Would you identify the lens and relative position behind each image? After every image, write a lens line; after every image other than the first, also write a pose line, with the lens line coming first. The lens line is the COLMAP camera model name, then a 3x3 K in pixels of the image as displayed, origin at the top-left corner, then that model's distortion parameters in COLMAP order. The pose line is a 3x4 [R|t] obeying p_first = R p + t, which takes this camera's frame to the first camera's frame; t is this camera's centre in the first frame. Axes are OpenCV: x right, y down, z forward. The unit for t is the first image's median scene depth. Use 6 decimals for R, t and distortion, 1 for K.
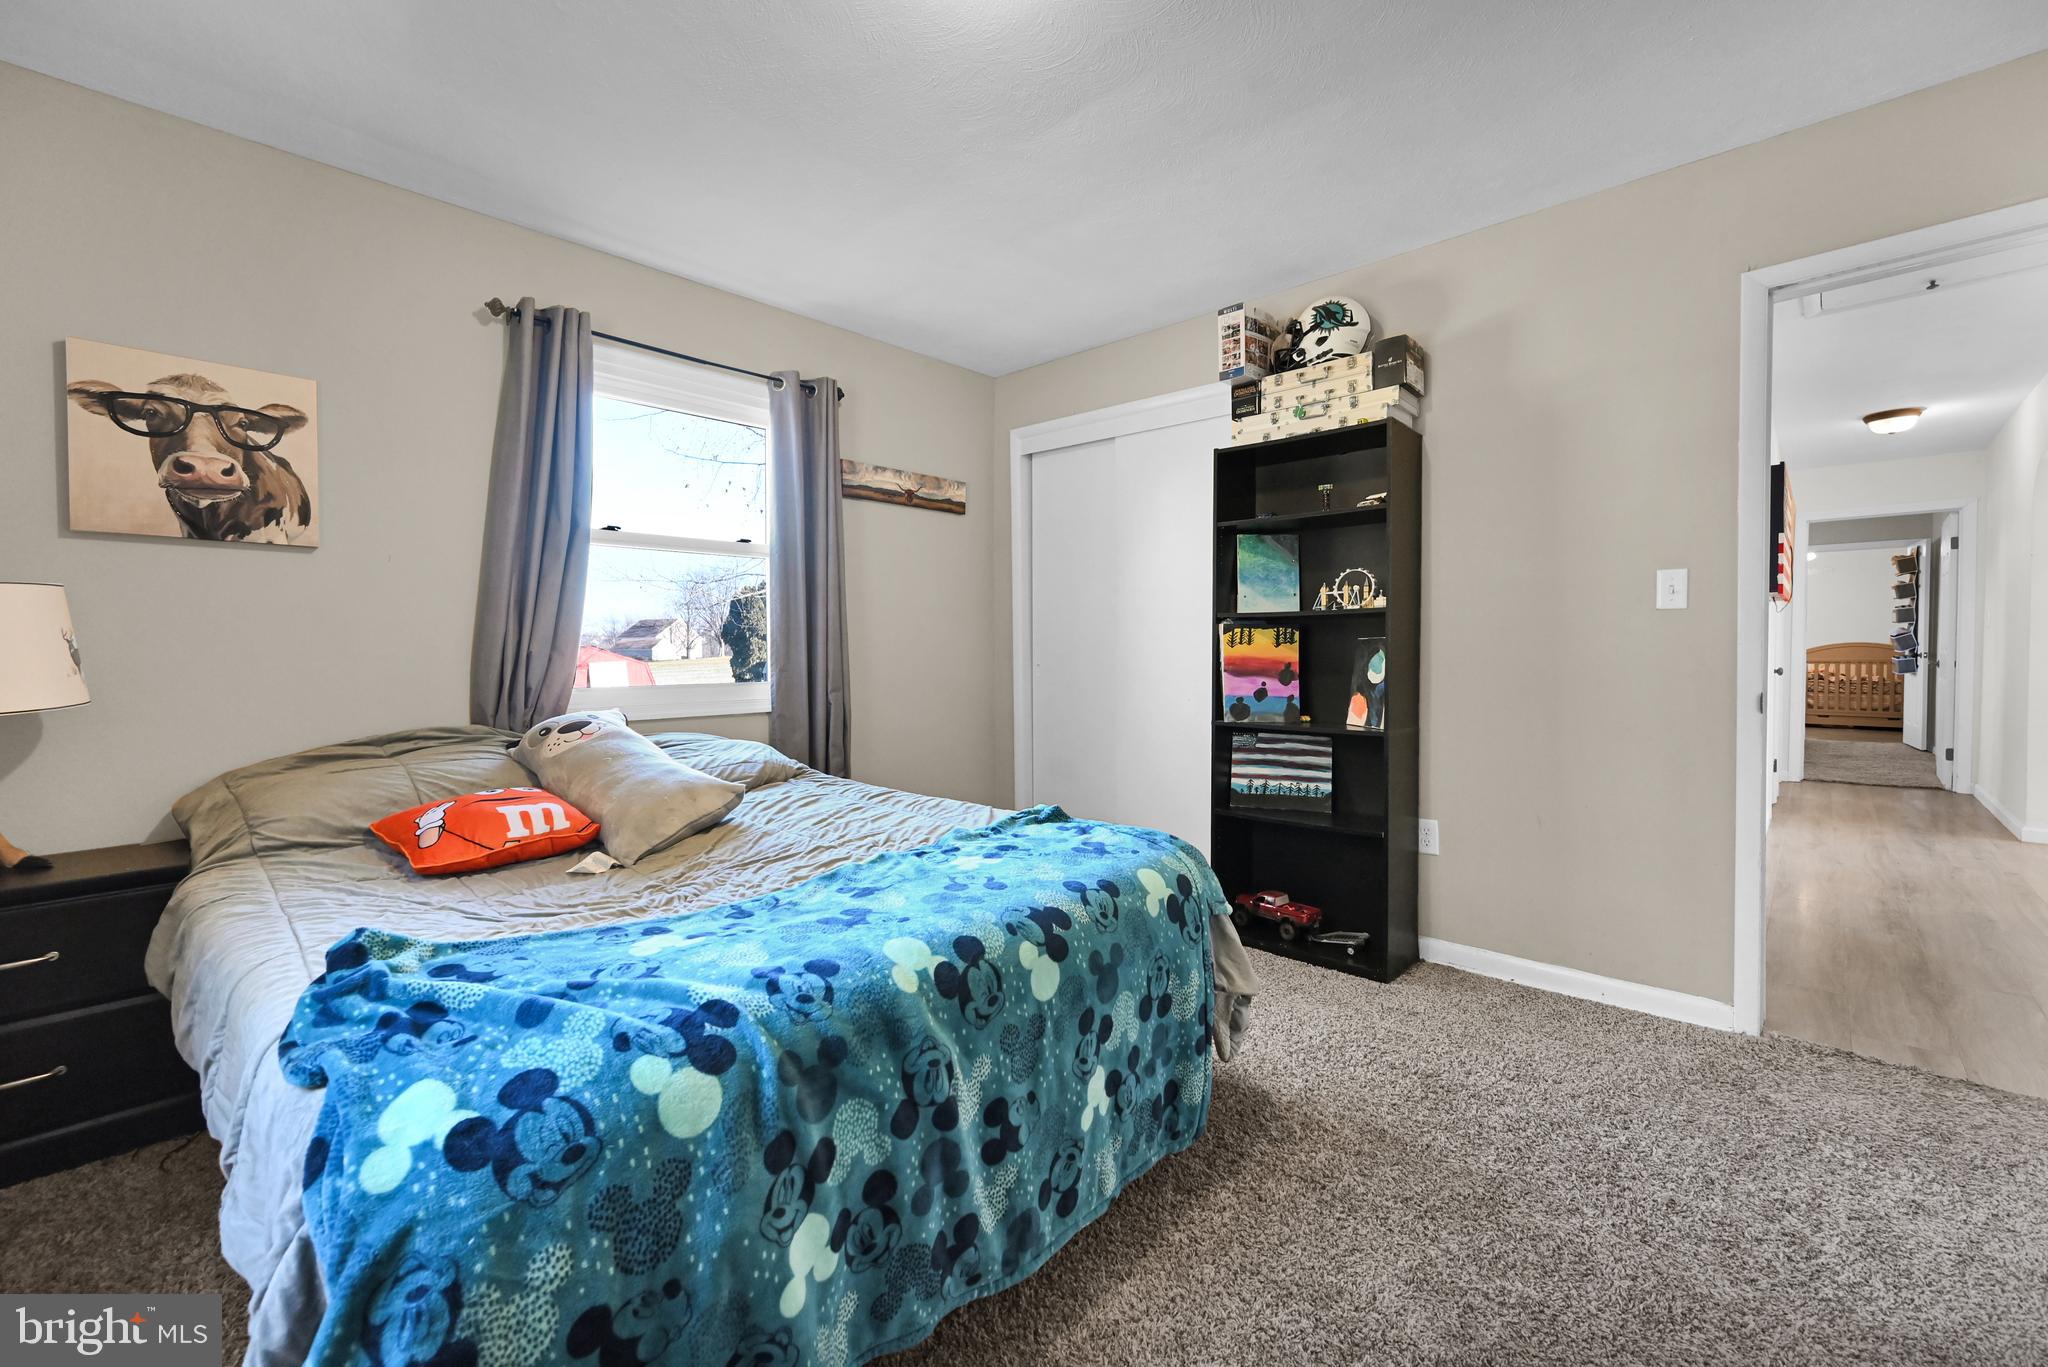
lens RADIAL K [[836.9, 0, 1019.6], [0, 836.9, 657.8], [0, 0, 1]] dist [-0.001777, -0.000231]
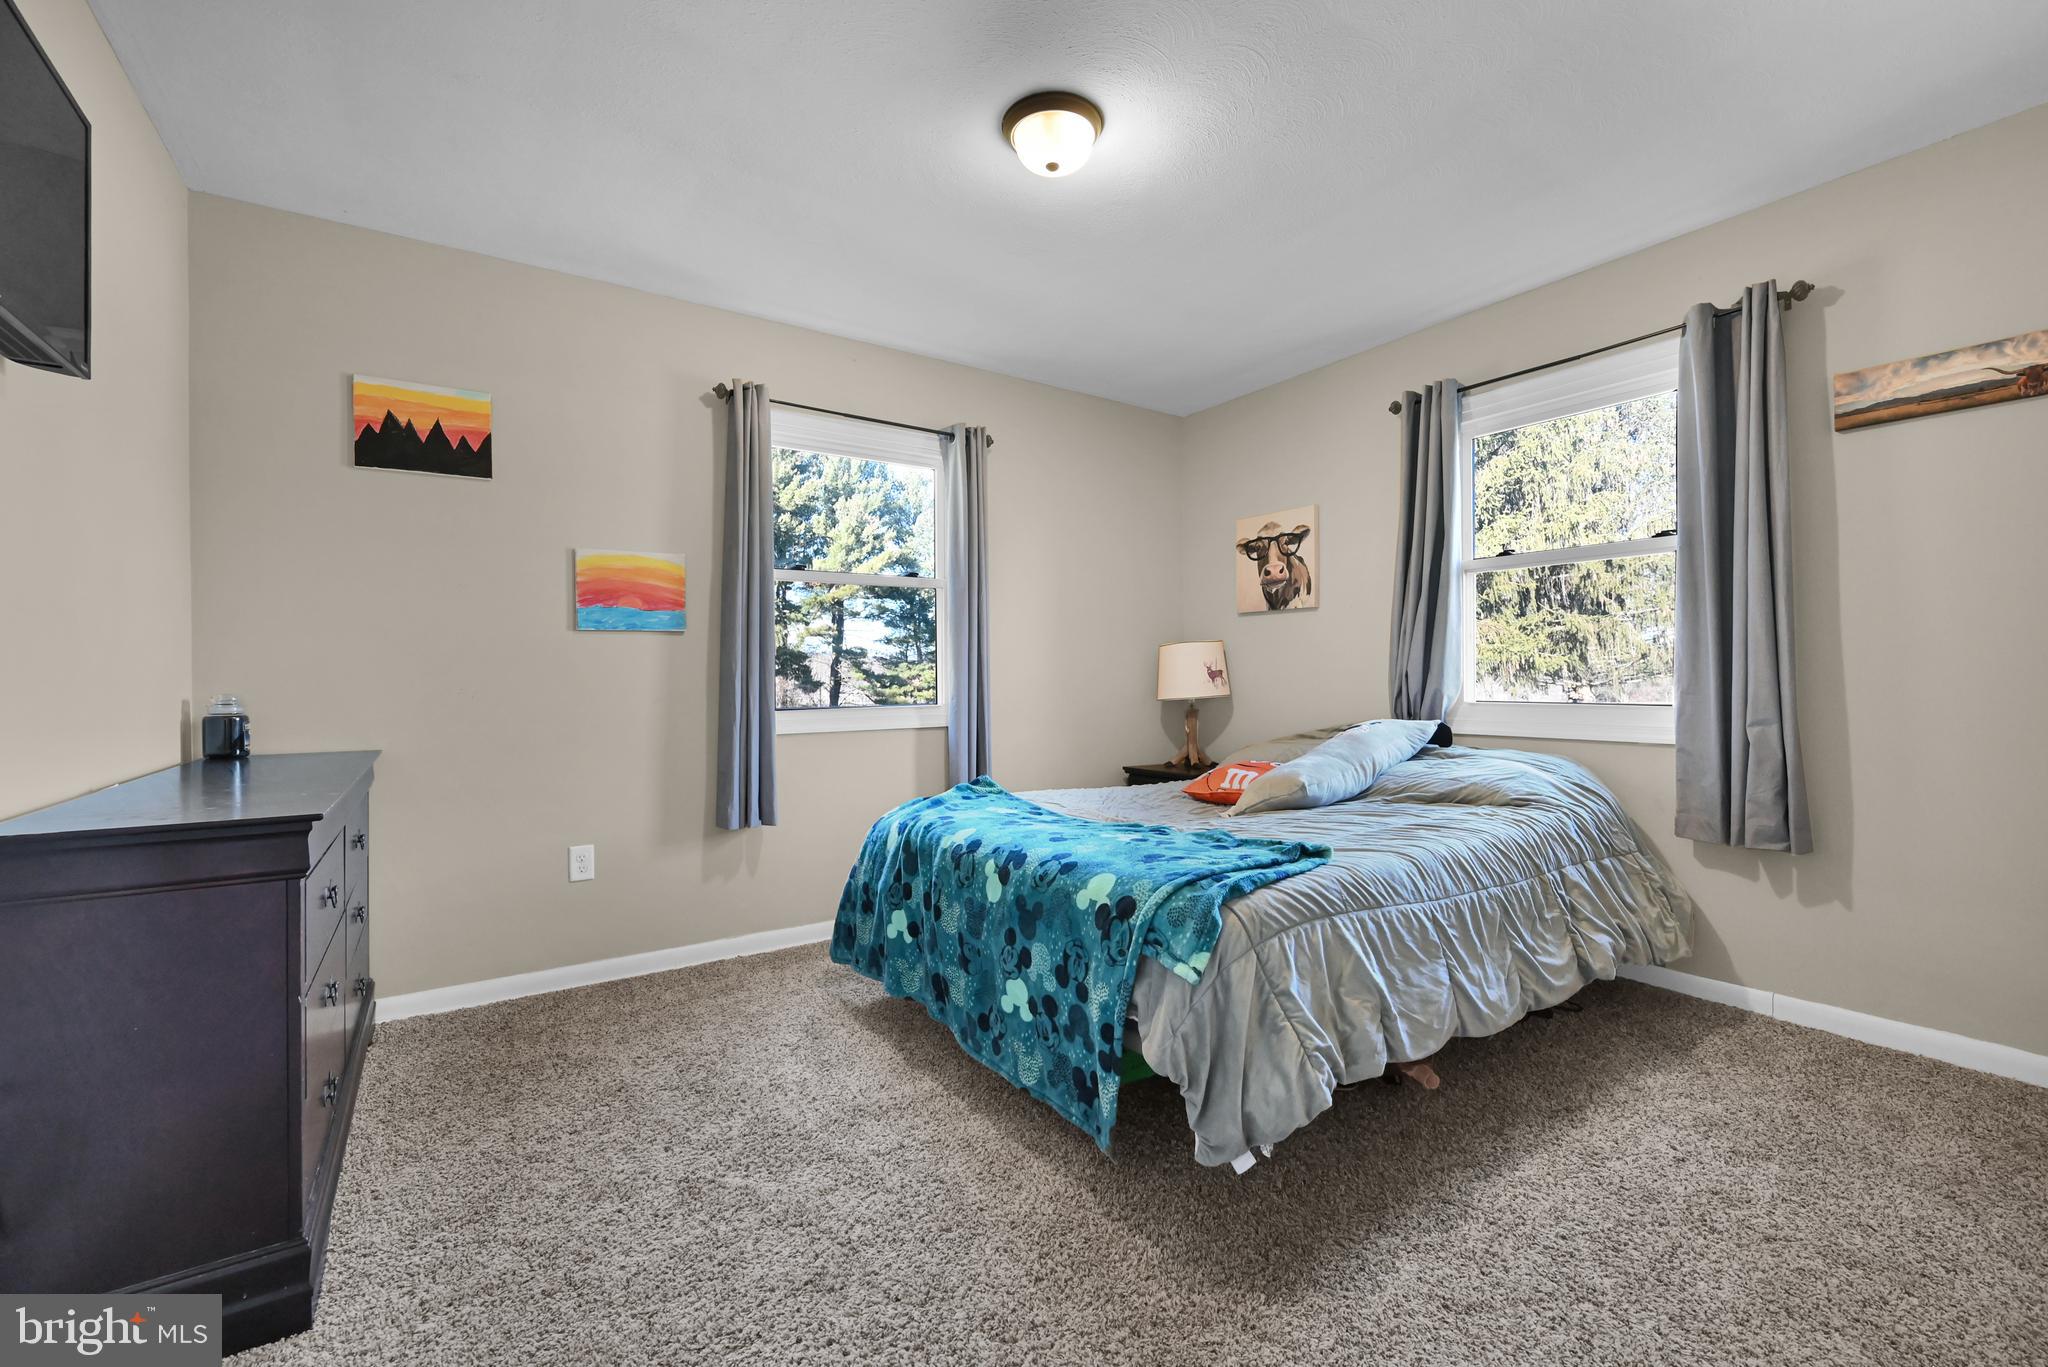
lens RADIAL K [[825.8, 0, 1028.7], [0, 825.8, 678.8], [0, 0, 1]] dist [-0.001248, -0.000157]
pose [[-0.200483, 0.009109, -0.979655, 0.900794], [-0.000716, 0.999955, 0.009445, -0.007332], [0.979697, 0.002595, -0.200467, 0.825007]]
